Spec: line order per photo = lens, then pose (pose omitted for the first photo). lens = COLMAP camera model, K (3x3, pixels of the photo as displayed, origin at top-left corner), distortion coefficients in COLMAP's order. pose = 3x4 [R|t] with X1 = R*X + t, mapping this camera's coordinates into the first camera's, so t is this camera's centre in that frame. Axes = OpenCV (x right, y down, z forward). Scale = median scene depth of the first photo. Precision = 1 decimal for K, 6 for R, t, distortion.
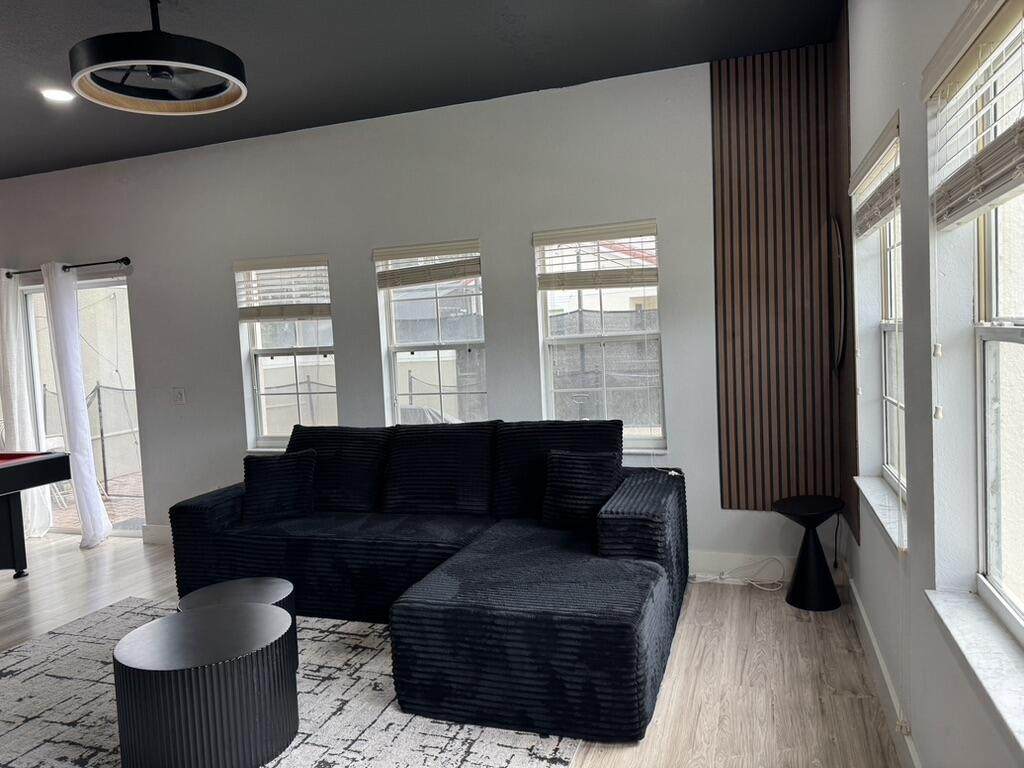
lens RADIAL K [[711.5, 0, 511.5], [0, 711.5, 392.4], [0, 0, 1]] dist [0.055741, -0.071332]
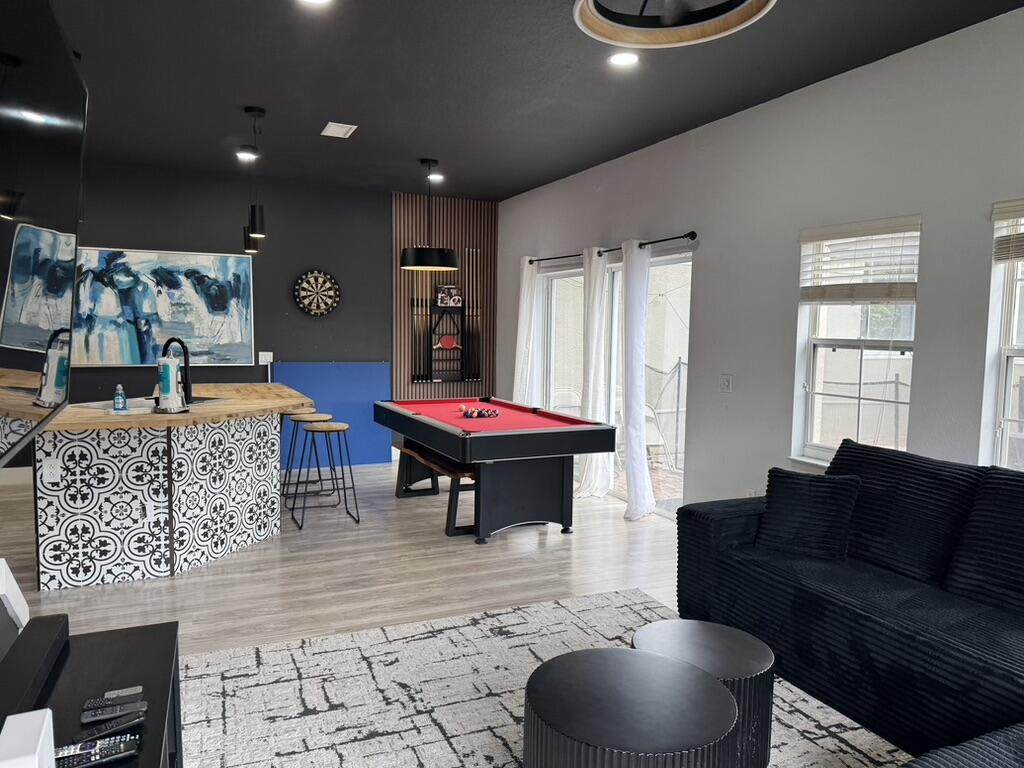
lens RADIAL K [[711.5, 0, 511.5], [0, 711.5, 392.4], [0, 0, 1]] dist [0.055741, -0.071332]
pose [[0.678666, 0.125040, -0.723725, 0.010873], [-0.105210, 0.991789, 0.072694, -0.022943], [0.726872, 0.026808, 0.686249, 0.197890]]
